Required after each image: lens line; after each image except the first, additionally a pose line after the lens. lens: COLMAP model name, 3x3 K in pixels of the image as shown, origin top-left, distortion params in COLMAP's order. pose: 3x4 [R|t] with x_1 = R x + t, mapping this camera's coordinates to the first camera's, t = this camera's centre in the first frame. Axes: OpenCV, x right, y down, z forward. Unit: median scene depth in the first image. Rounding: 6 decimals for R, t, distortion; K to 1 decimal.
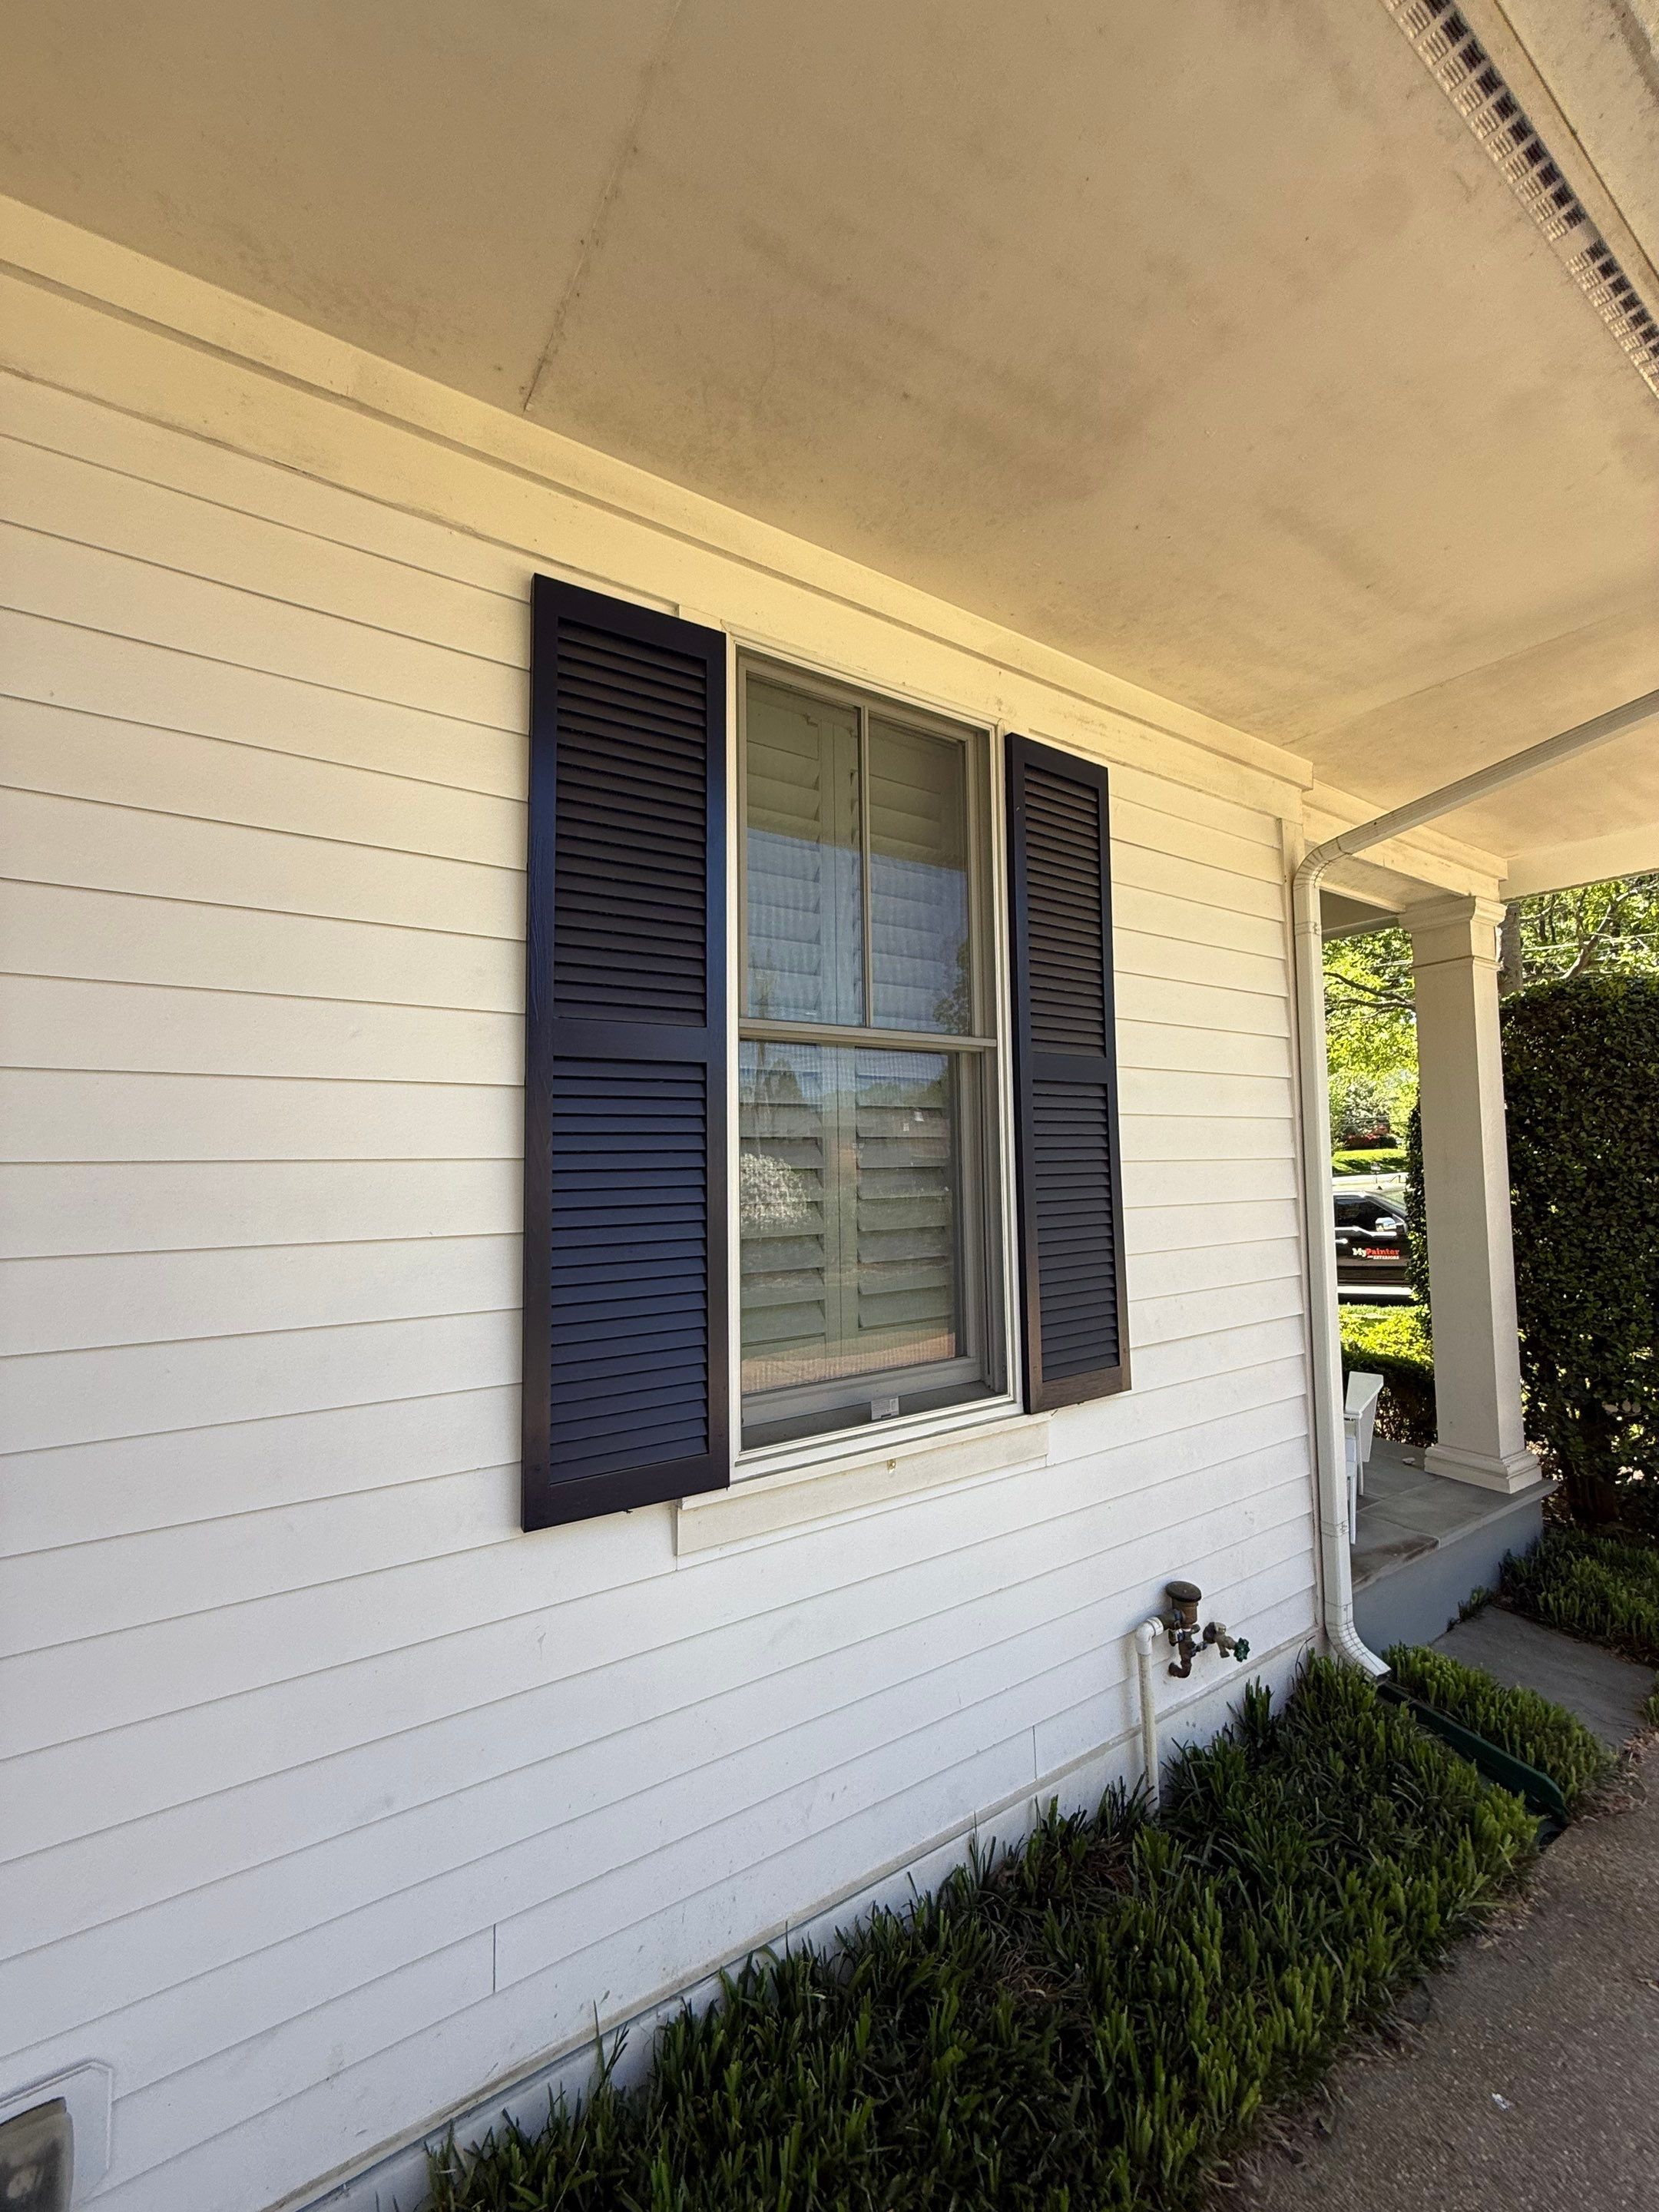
lens RADIAL K [[899.0, 0, 829.5], [0, 899.0, 1106.0], [0, 0, 1]] dist [0.001679, 0.000257]
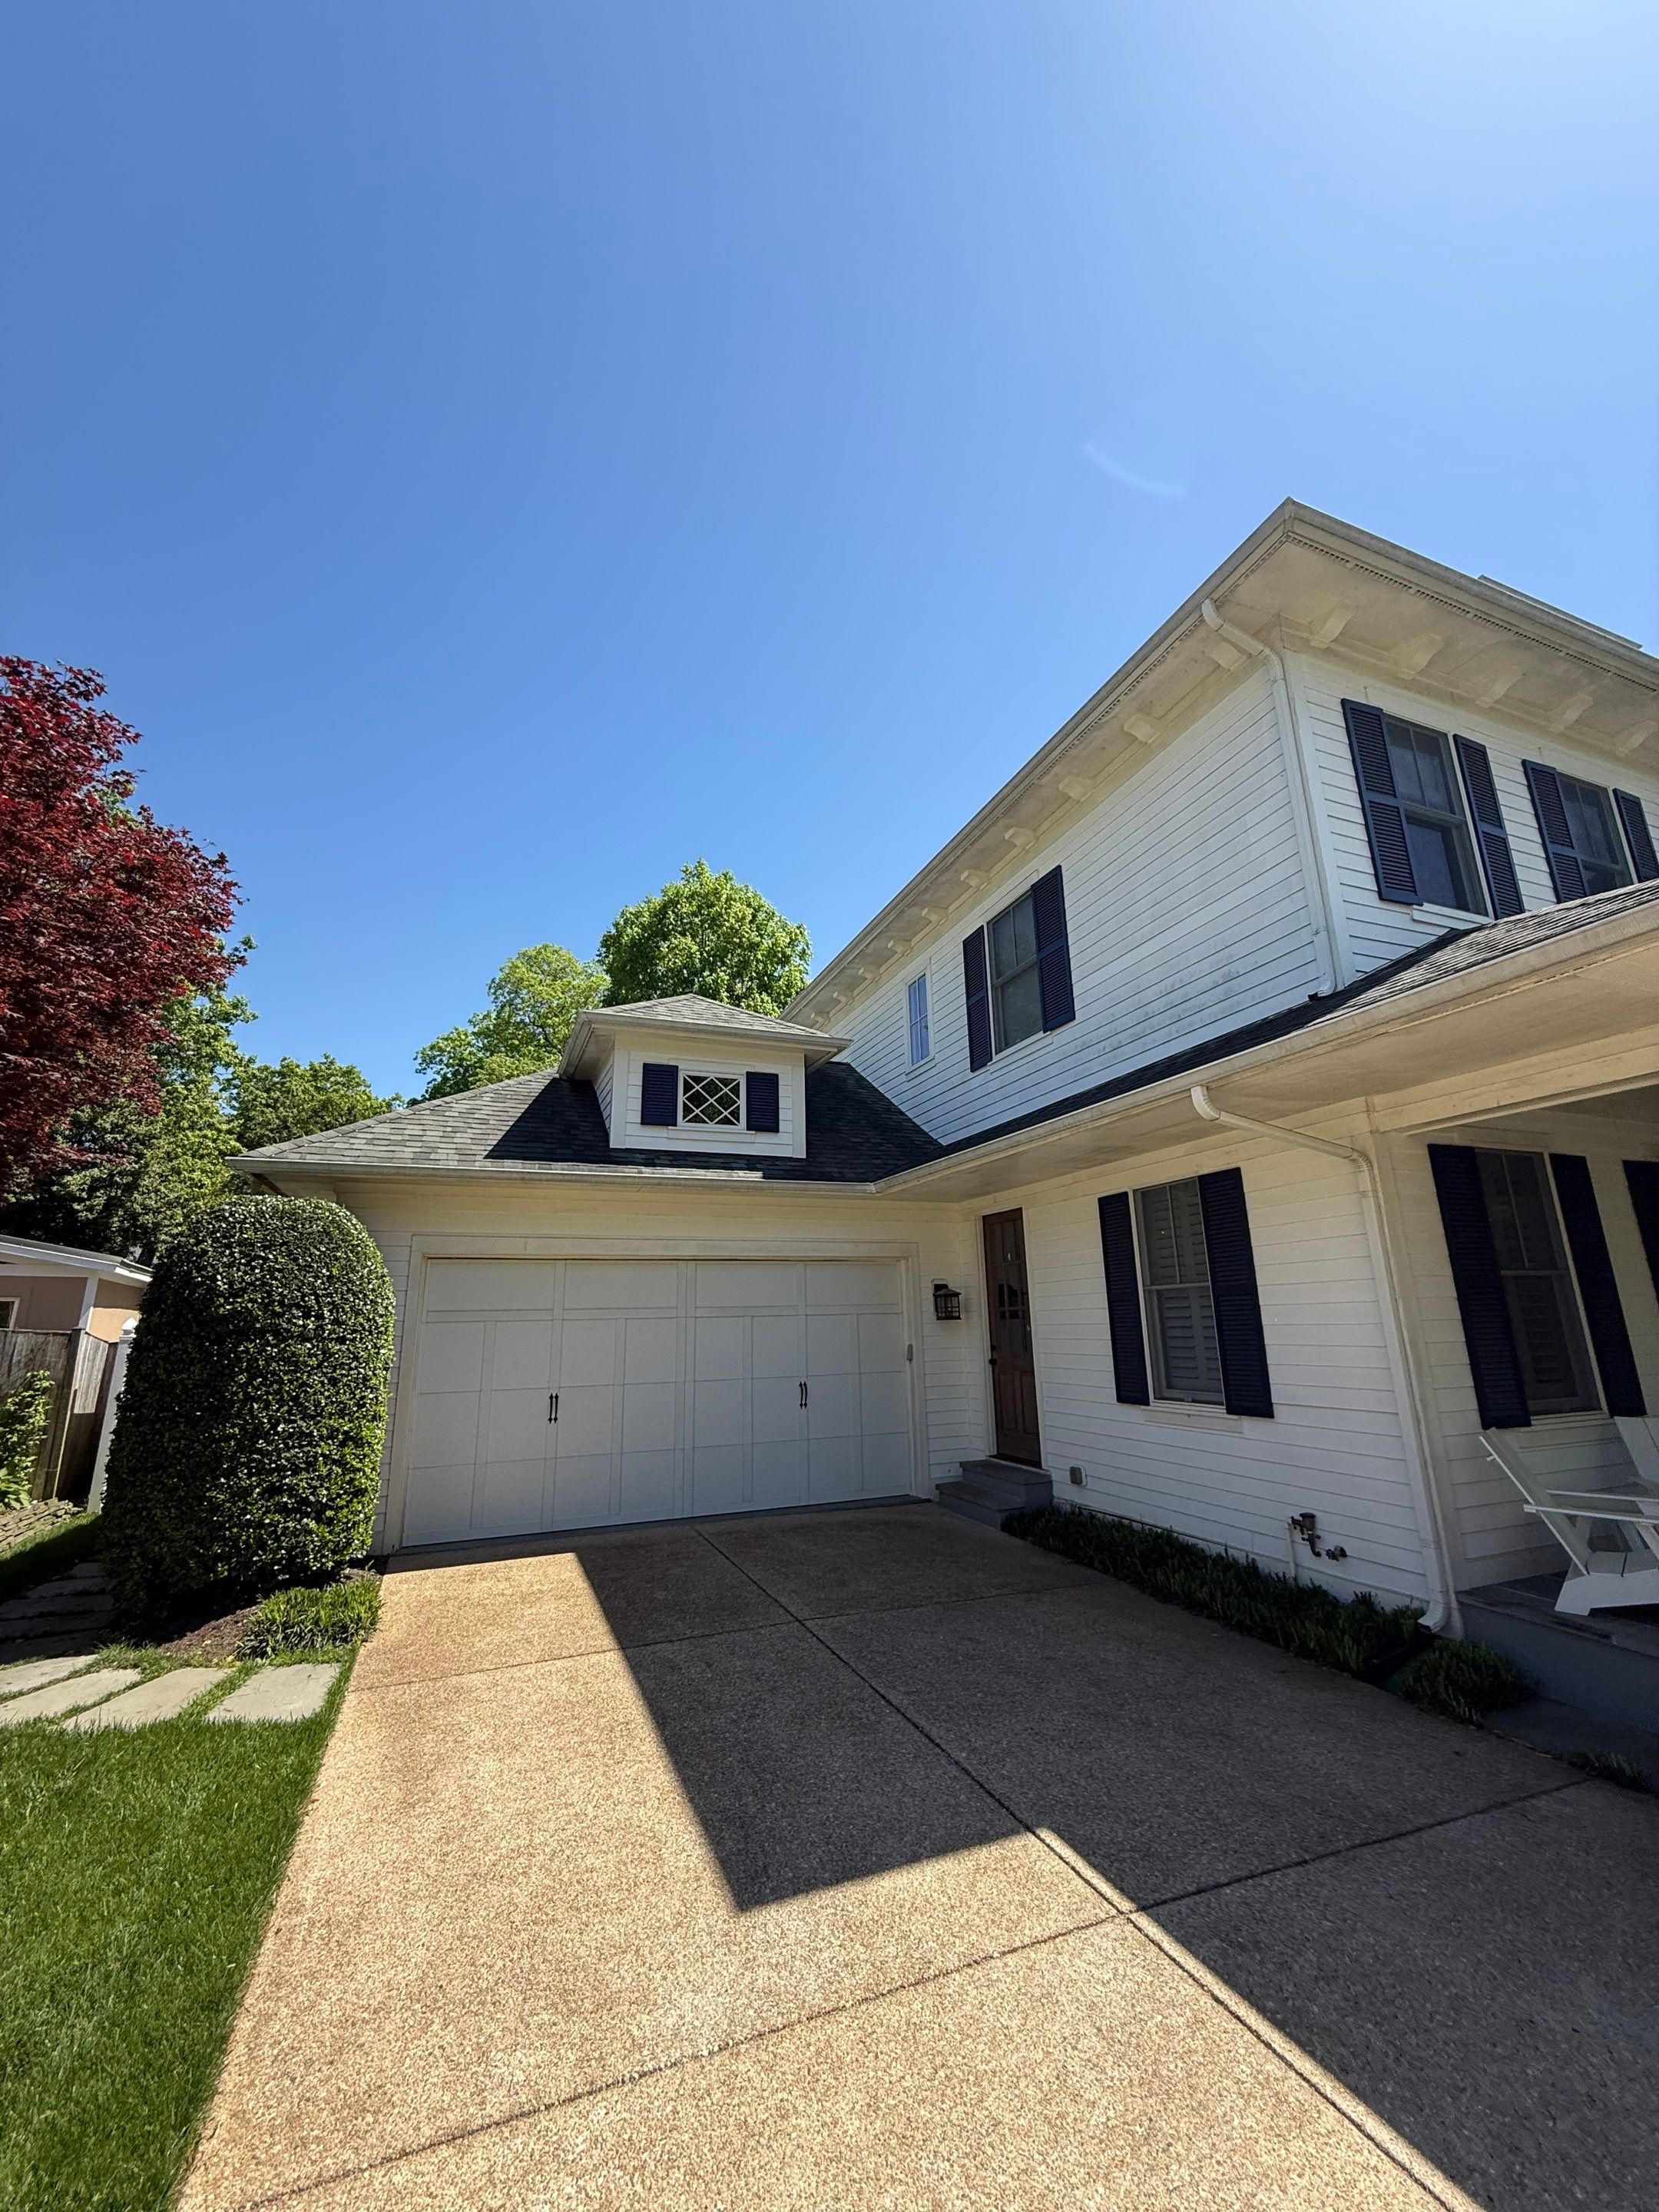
lens RADIAL K [[882.1, 0, 828.9], [0, 882.1, 1099.6], [0, 0, 1]] dist [0.001152, -0.000102]
pose [[-0.206398, -0.226869, -0.951804, 5.154572], [0.088680, 0.964408, -0.249103, -0.057377], [0.974441, -0.135821, -0.178934, 0.597045]]
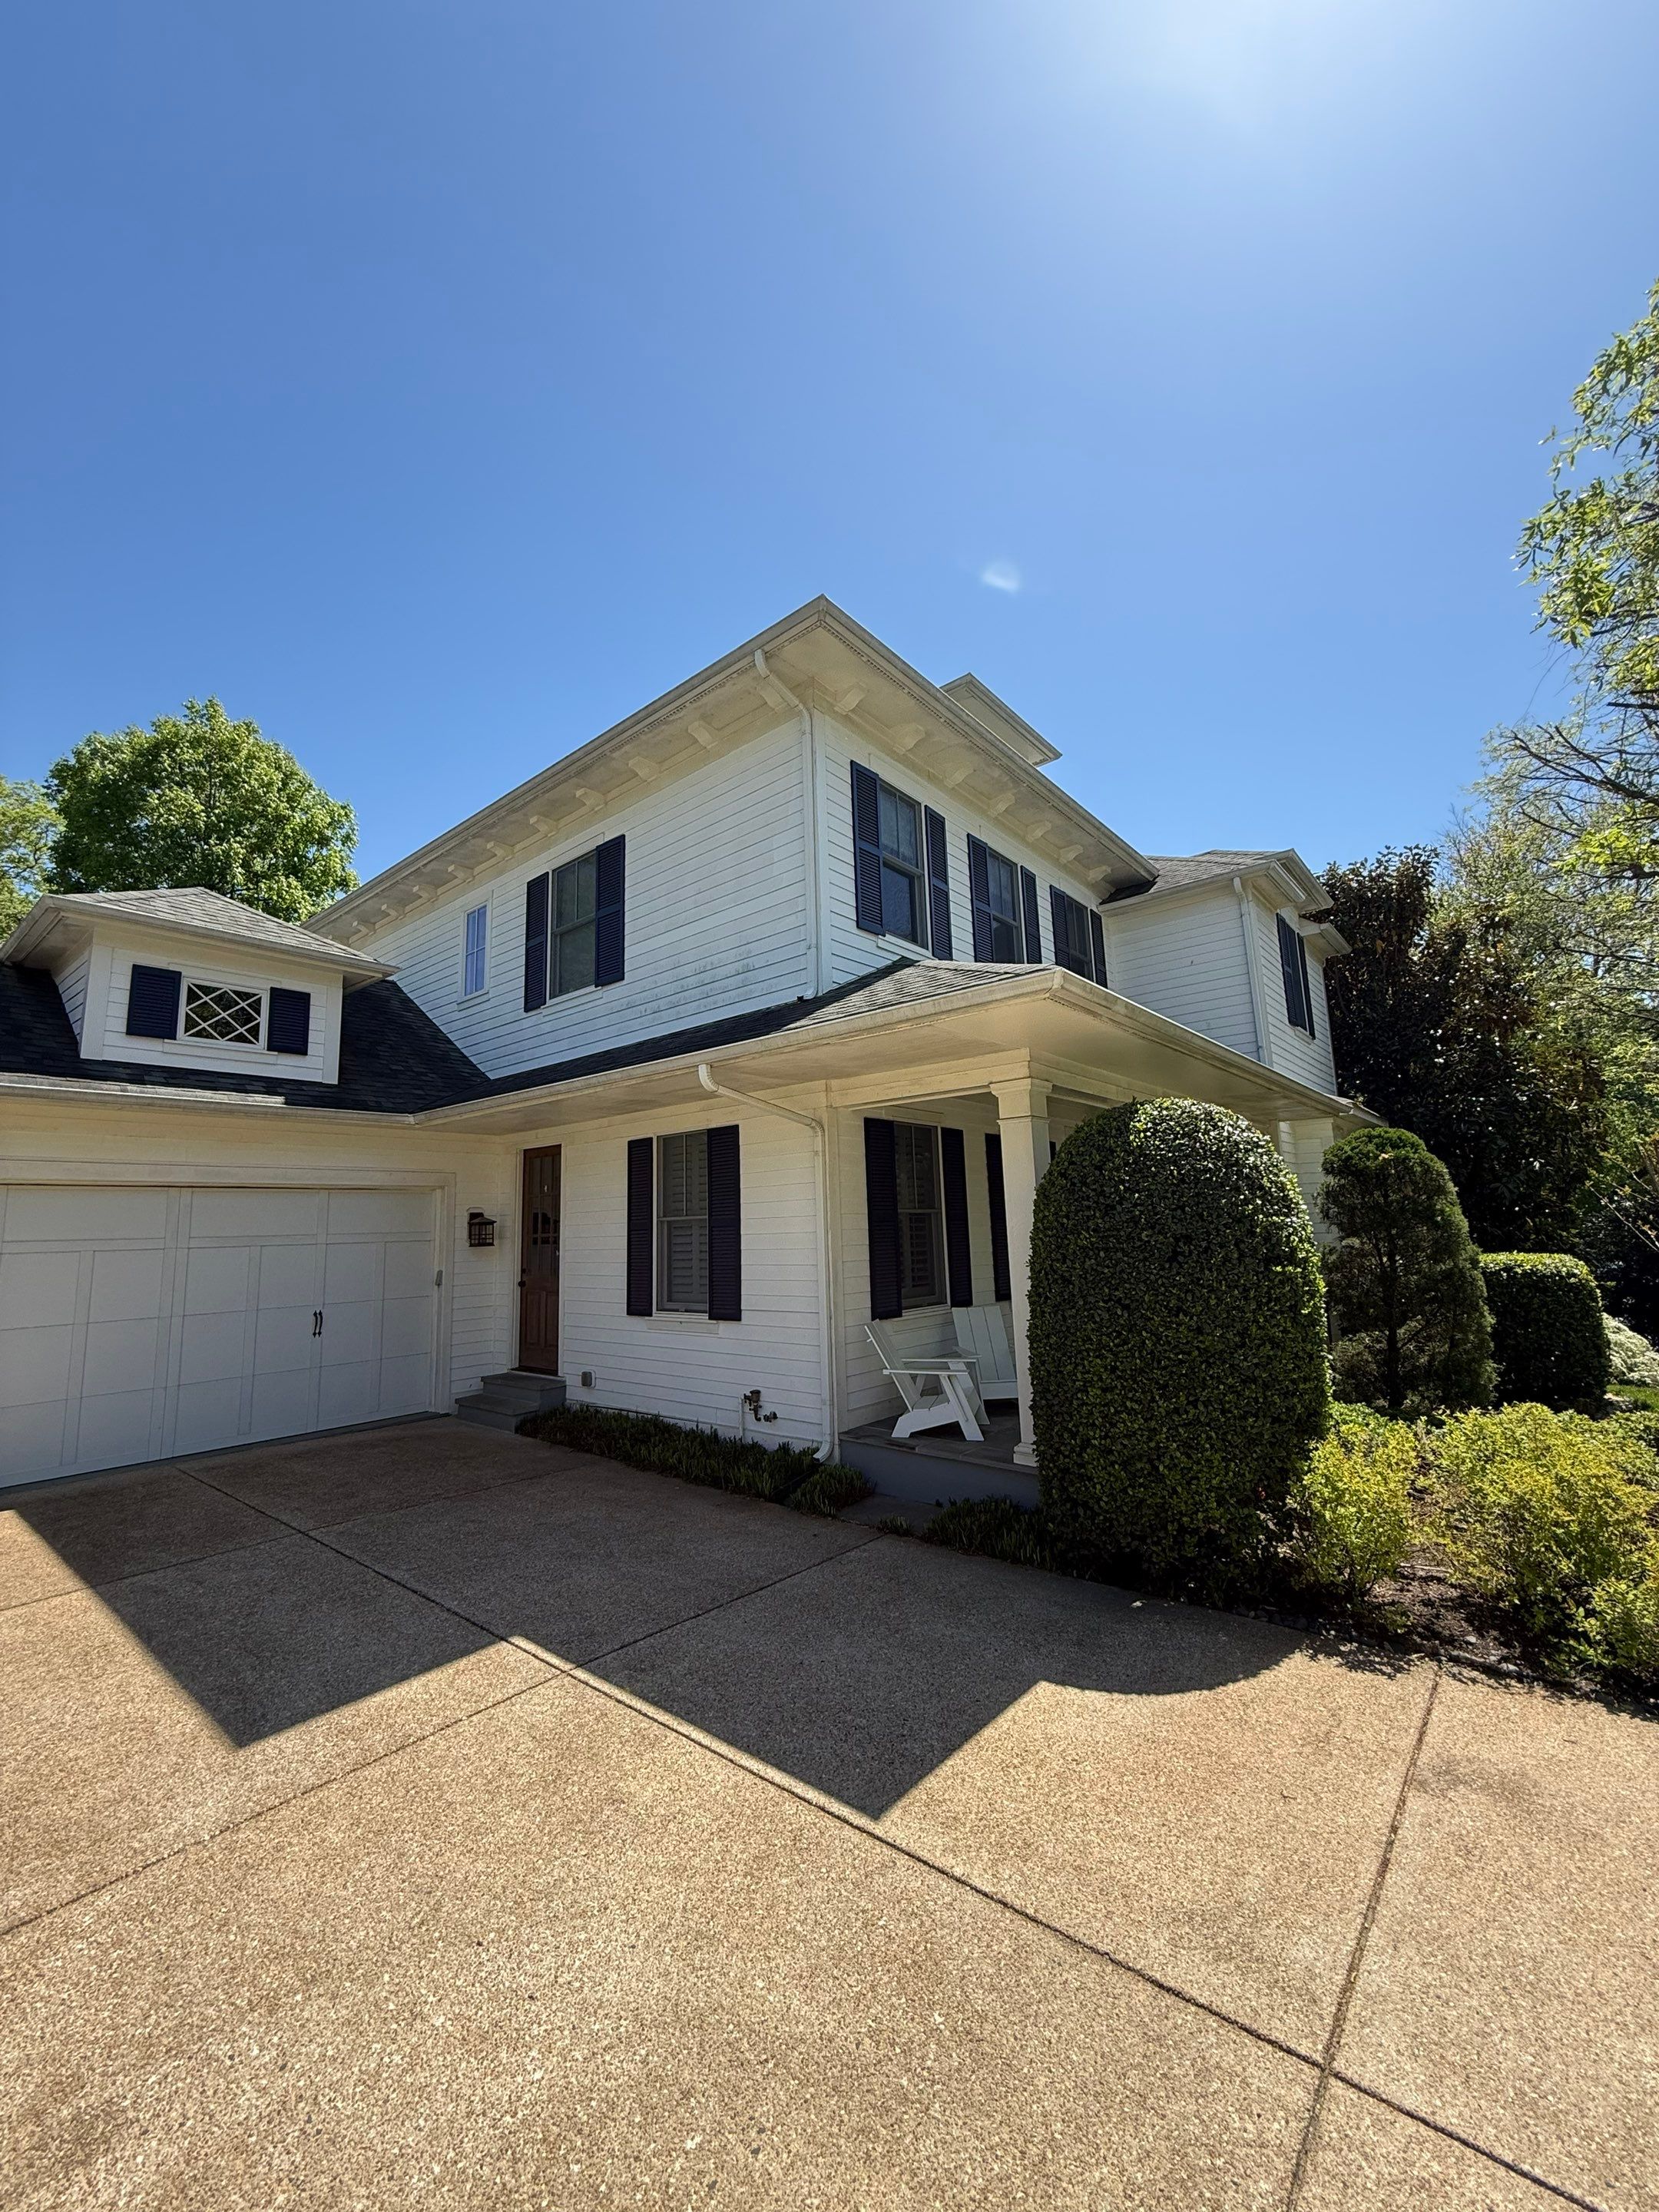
lens RADIAL K [[882.1, 0, 828.9], [0, 882.1, 1099.6], [0, 0, 1]] dist [0.001152, -0.000102]
pose [[0.281431, -0.138635, -0.949514, 5.815405], [0.091297, 0.988888, -0.117324, -0.109590], [0.955229, -0.053669, 0.290960, 0.714687]]
